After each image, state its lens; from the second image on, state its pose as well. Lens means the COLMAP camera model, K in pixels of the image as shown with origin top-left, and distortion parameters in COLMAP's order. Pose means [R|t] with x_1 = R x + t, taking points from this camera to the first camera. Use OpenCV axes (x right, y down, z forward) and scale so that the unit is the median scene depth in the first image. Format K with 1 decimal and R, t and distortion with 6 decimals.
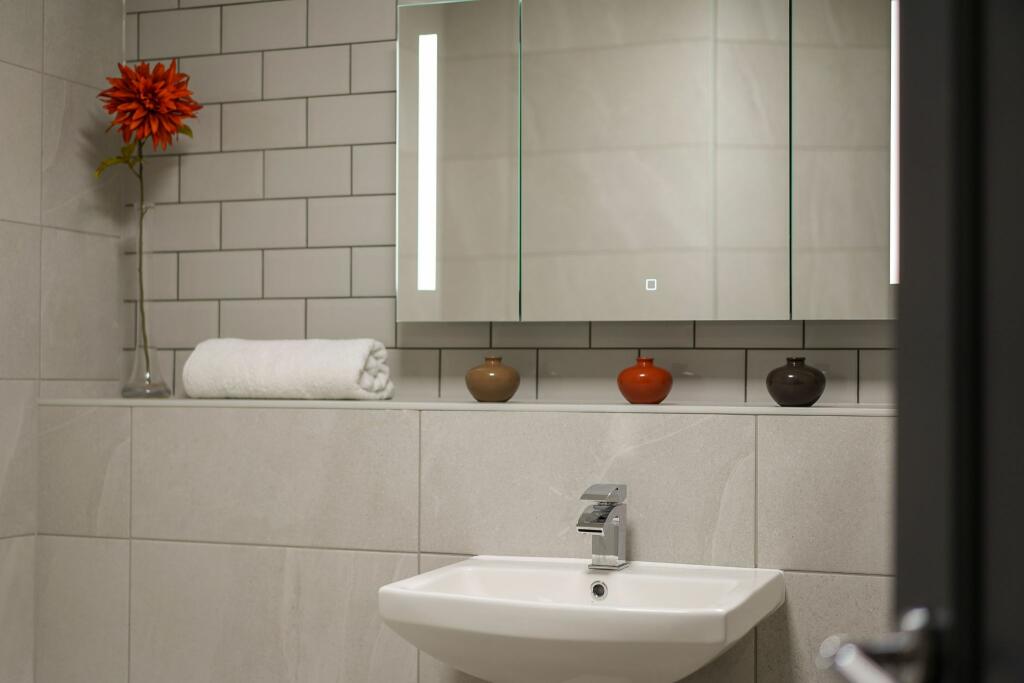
lens RADIAL K [[1561.9, 0, 512.0], [0, 1561.9, 341.5], [0, 0, 1]] dist [0.040881, 0.044147]
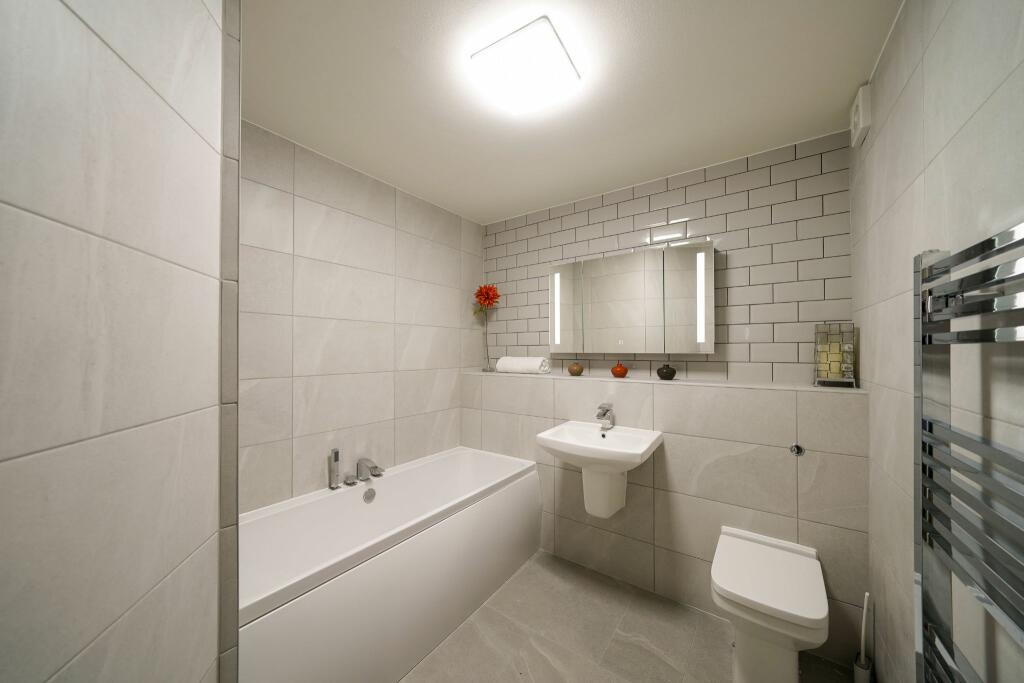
lens RADIAL K [[345.0, 0, 520.8], [0, 345.0, 345.6], [0, 0, 1]] dist [-0.000270, 0.000002]
pose [[0.972750, -0.013163, -0.231482, 0.045625], [0.014481, 0.999887, 0.003996, -0.032064], [0.231403, -0.007239, 0.972831, 0.195957]]
